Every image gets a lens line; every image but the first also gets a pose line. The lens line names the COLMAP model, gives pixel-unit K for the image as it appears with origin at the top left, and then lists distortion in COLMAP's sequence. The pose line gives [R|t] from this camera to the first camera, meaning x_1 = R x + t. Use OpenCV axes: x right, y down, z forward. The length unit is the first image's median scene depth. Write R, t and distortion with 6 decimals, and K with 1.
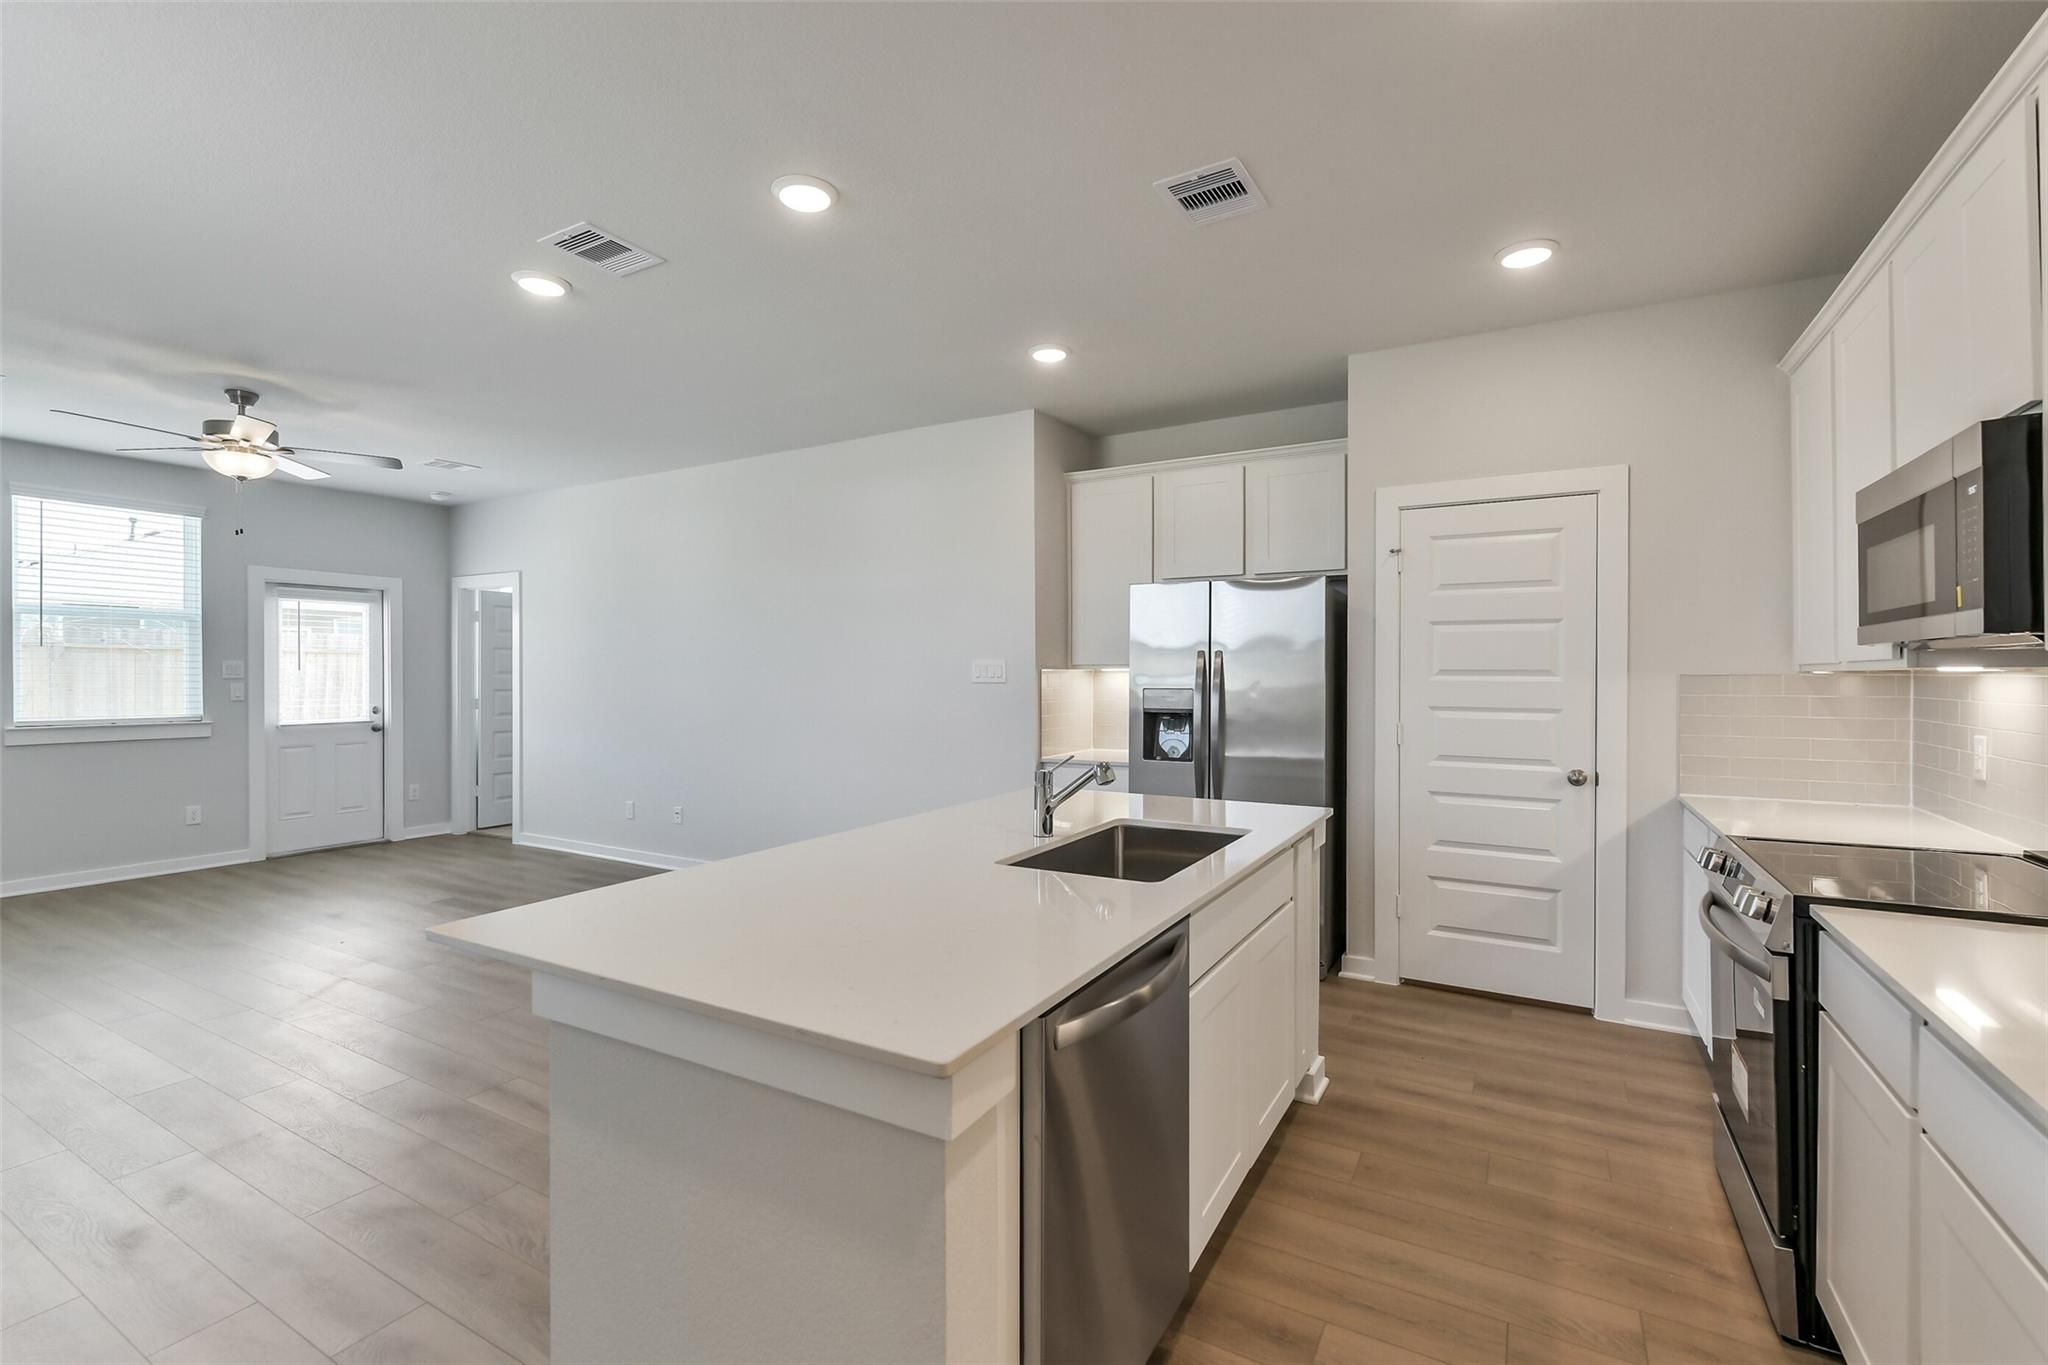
lens RADIAL K [[907.7, 0, 1024.0], [0, 907.7, 682.5], [0, 0, 1]] dist [0.002986, -0.000431]
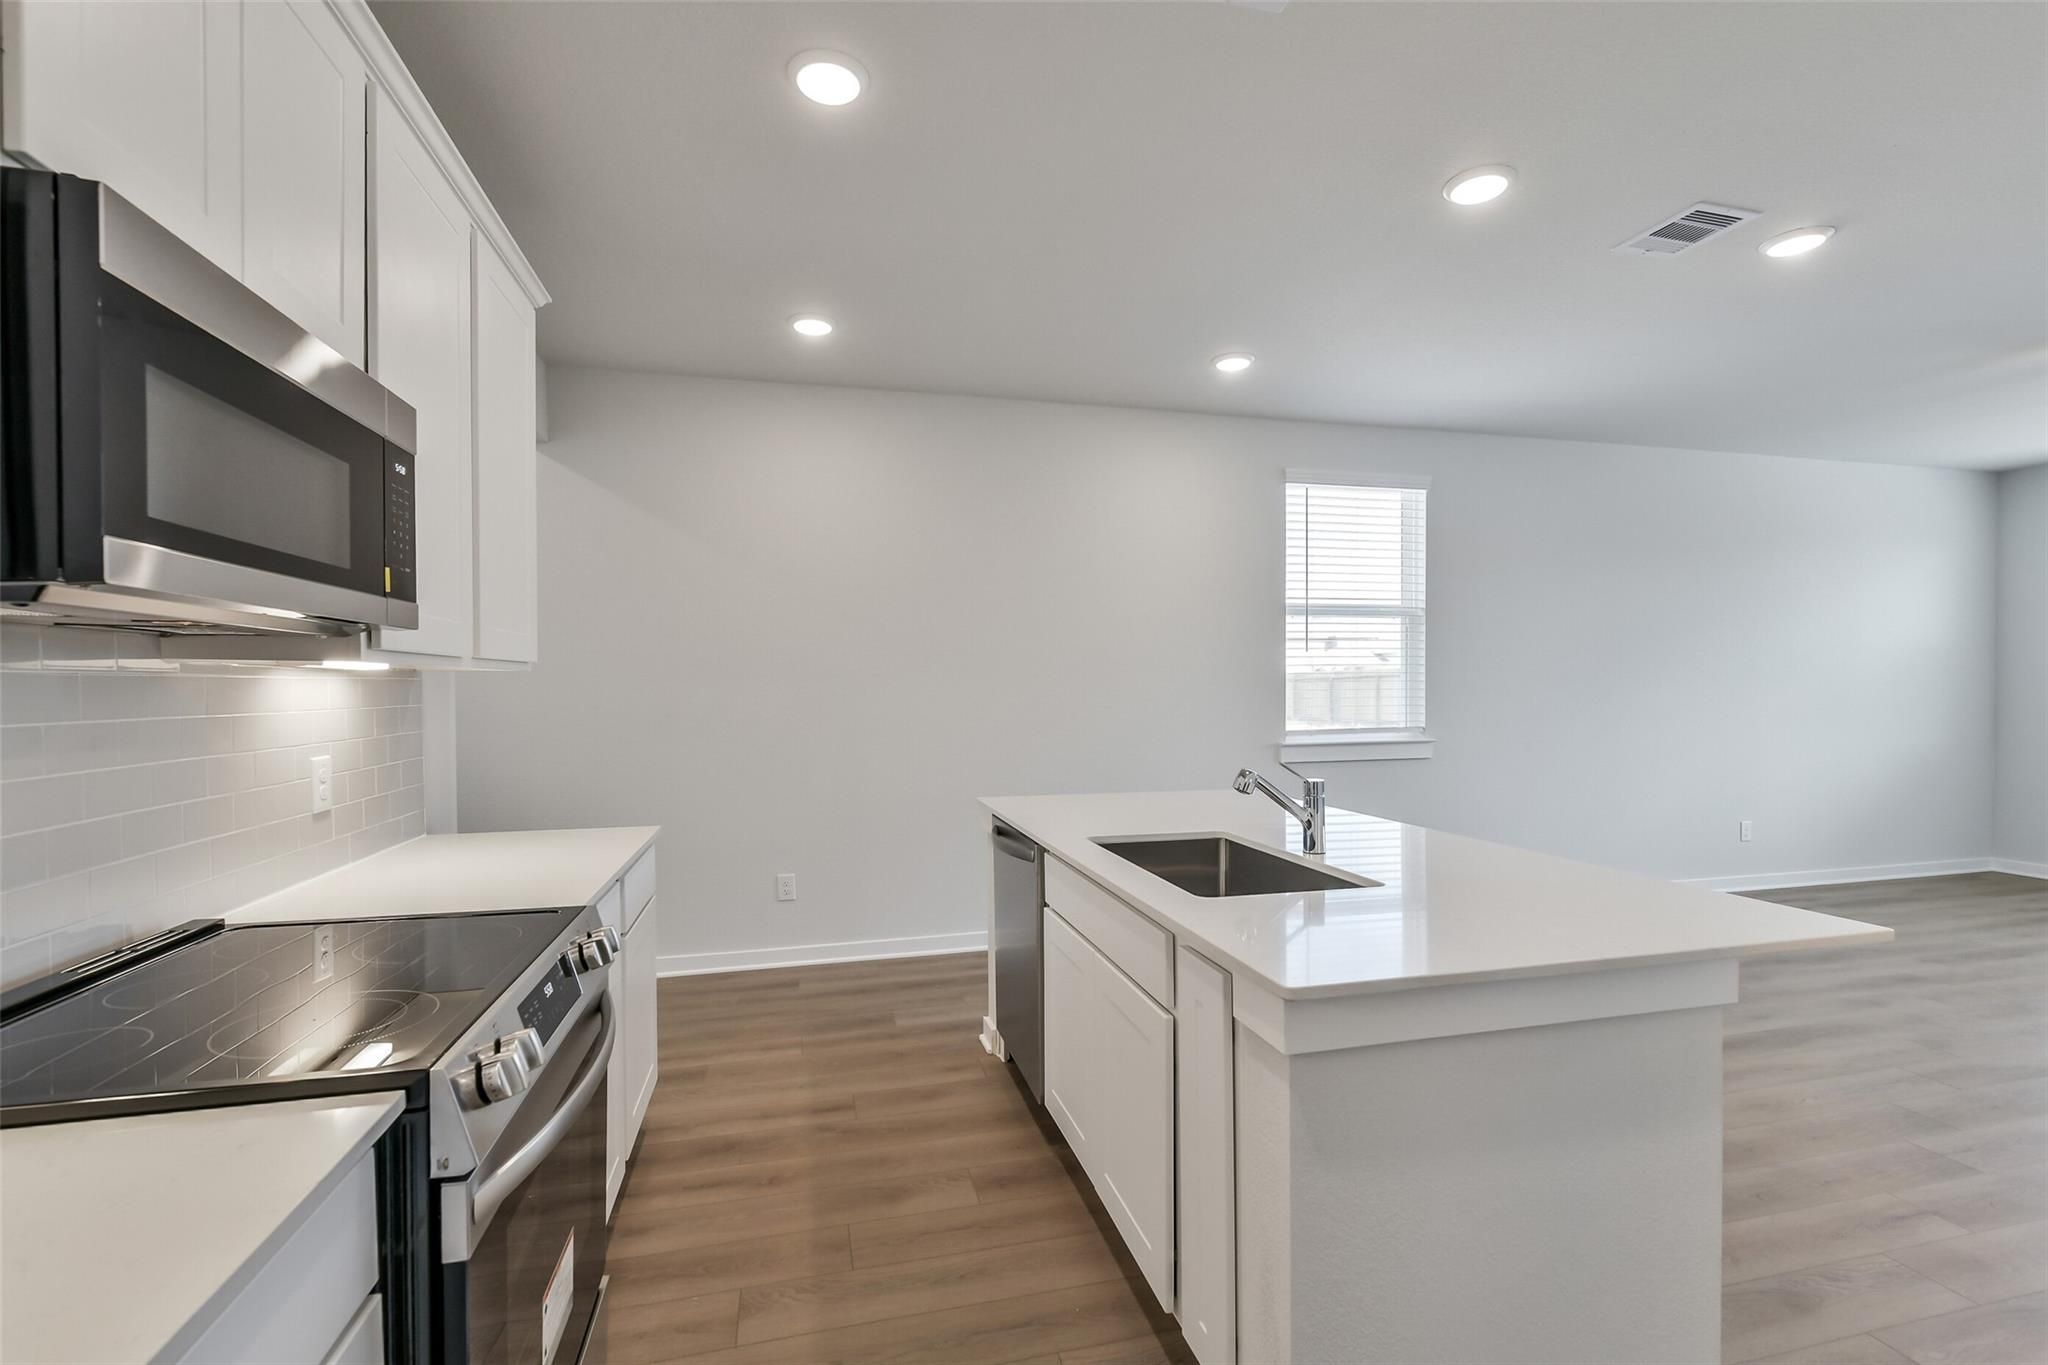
lens RADIAL K [[910.8, 0, 1030.3], [0, 910.8, 693.0], [0, 0, 1]] dist [0.000879, -0.000622]
pose [[-0.723334, 0.014099, -0.690354, 0.523061], [0.009886, 0.999901, 0.010062, -0.002489], [0.690427, 0.000453, -0.723402, 0.900340]]
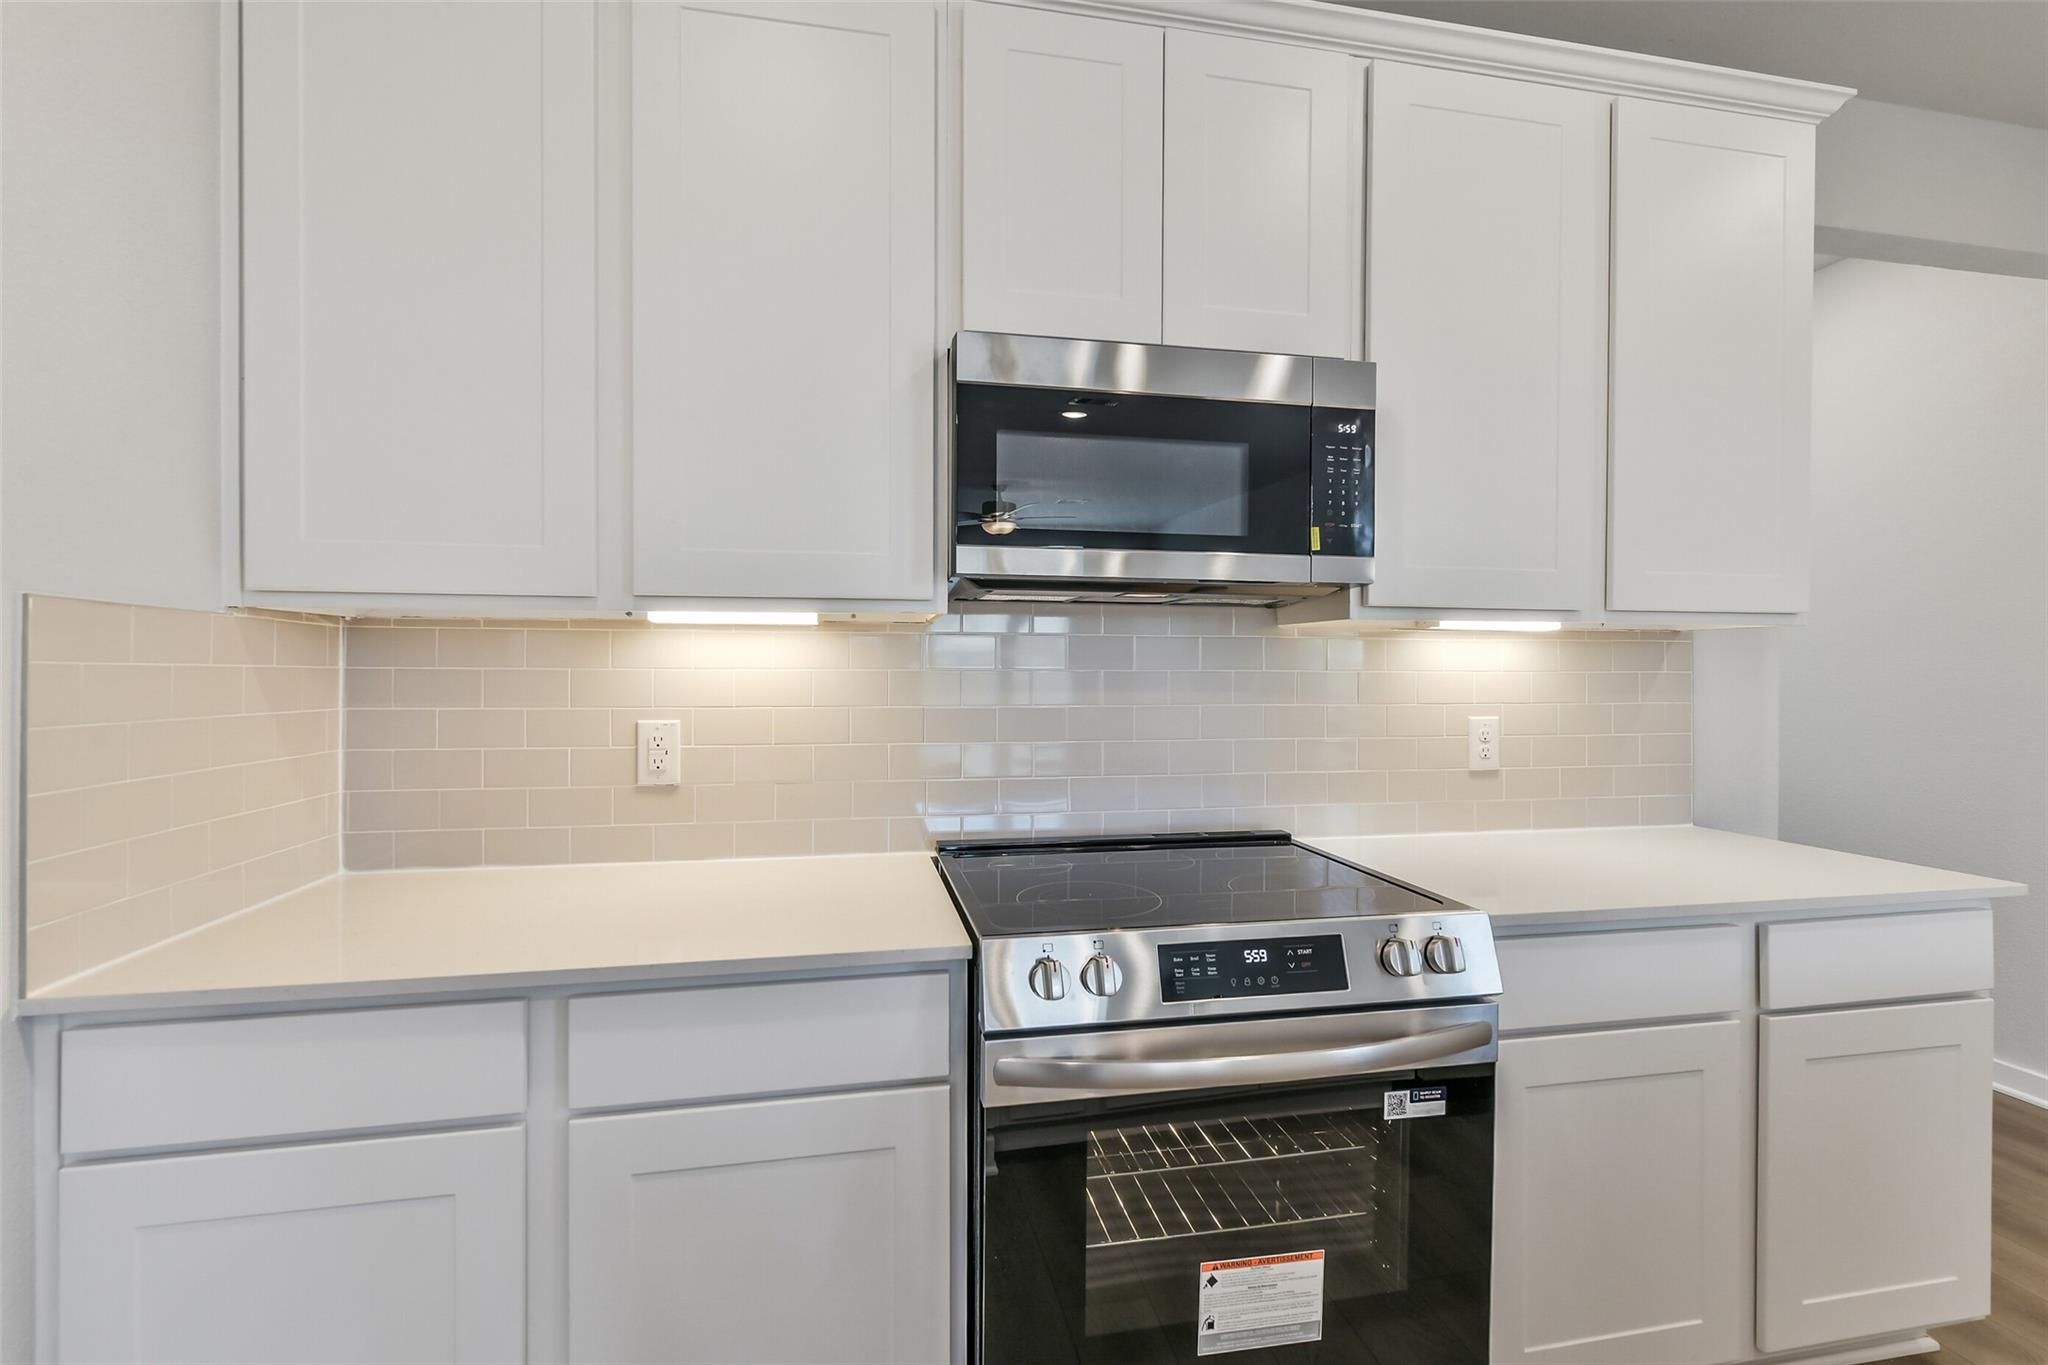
lens RADIAL K [[910.8, 0, 1030.3], [0, 910.8, 693.0], [0, 0, 1]] dist [0.000879, -0.000622]
pose [[-0.653158, -0.004690, 0.757207, 0.229707], [0.005186, 0.999930, 0.010668, 0.013065], [-0.757204, 0.010895, -0.653088, 0.804878]]
